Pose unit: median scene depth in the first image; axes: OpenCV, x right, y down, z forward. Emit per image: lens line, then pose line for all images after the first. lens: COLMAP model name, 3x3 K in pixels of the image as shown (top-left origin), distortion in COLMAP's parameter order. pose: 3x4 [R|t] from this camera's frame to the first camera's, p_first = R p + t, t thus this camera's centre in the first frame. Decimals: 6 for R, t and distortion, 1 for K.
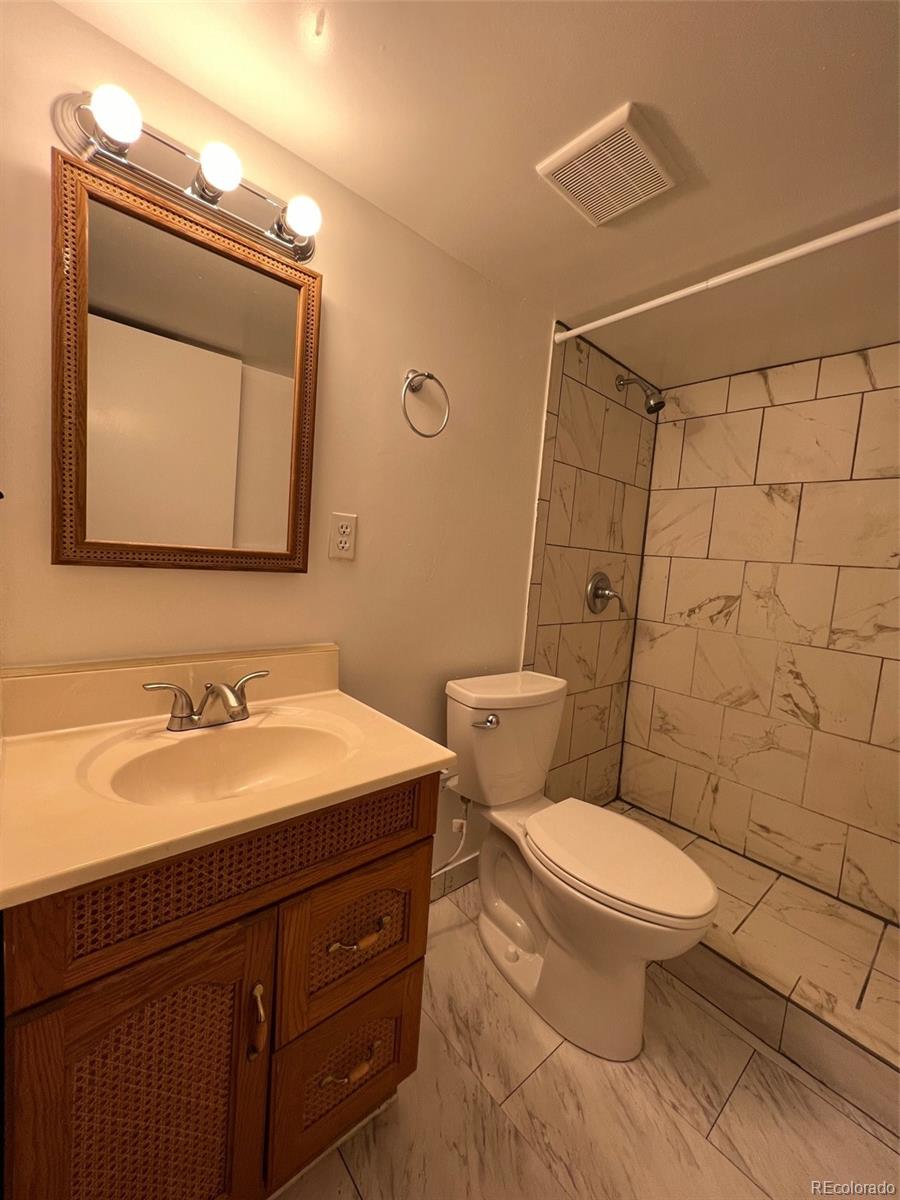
lens RADIAL K [[478.4, 0, 455.6], [0, 478.4, 597.6], [0, 0, 1]] dist [-0.000753, 0.000000]
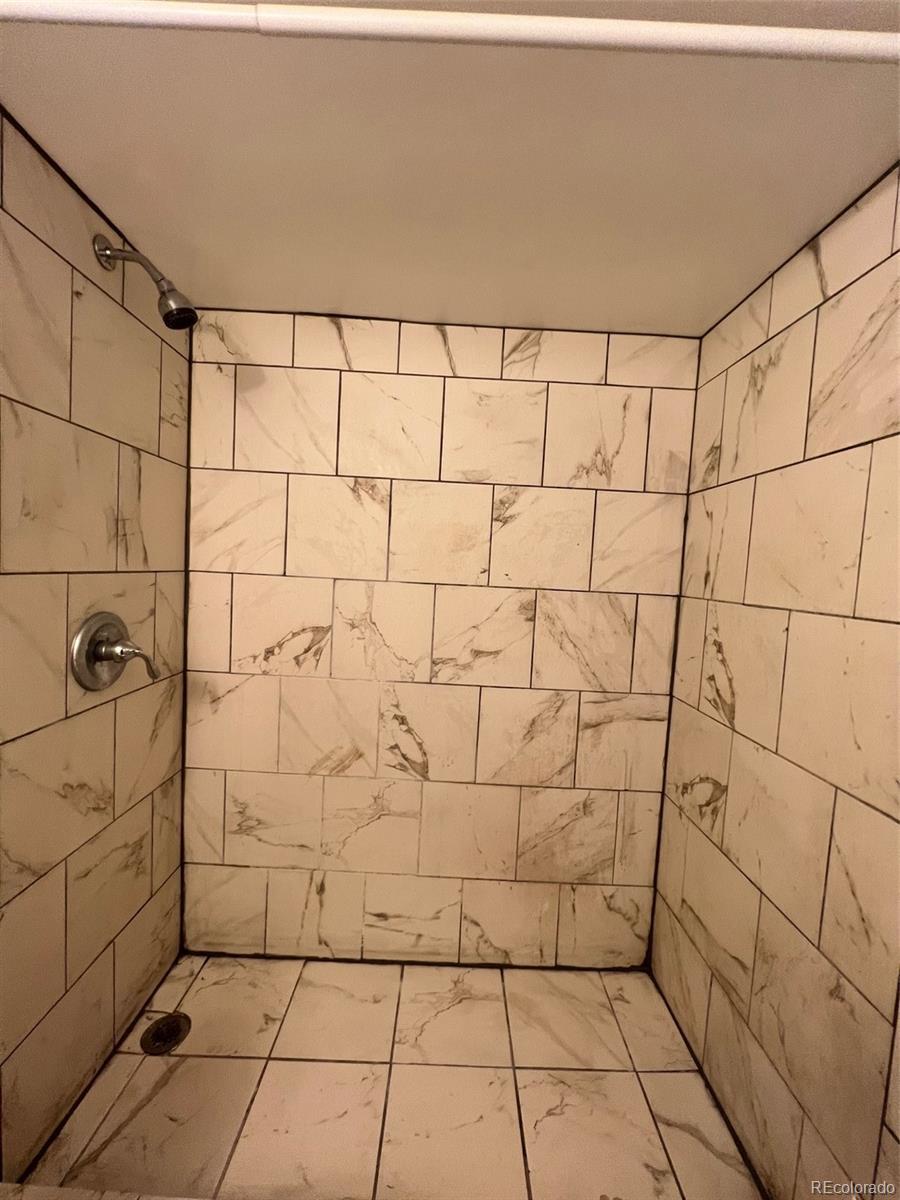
lens RADIAL K [[478.4, 0, 451.4], [0, 478.4, 595.8], [0, 0, 1]] dist [-0.000753, 0.000000]
pose [[0.663307, -0.084748, 0.743533, 0.171846], [0.064359, 0.996346, 0.056149, -0.077983], [-0.745574, 0.010609, 0.666338, 0.365015]]
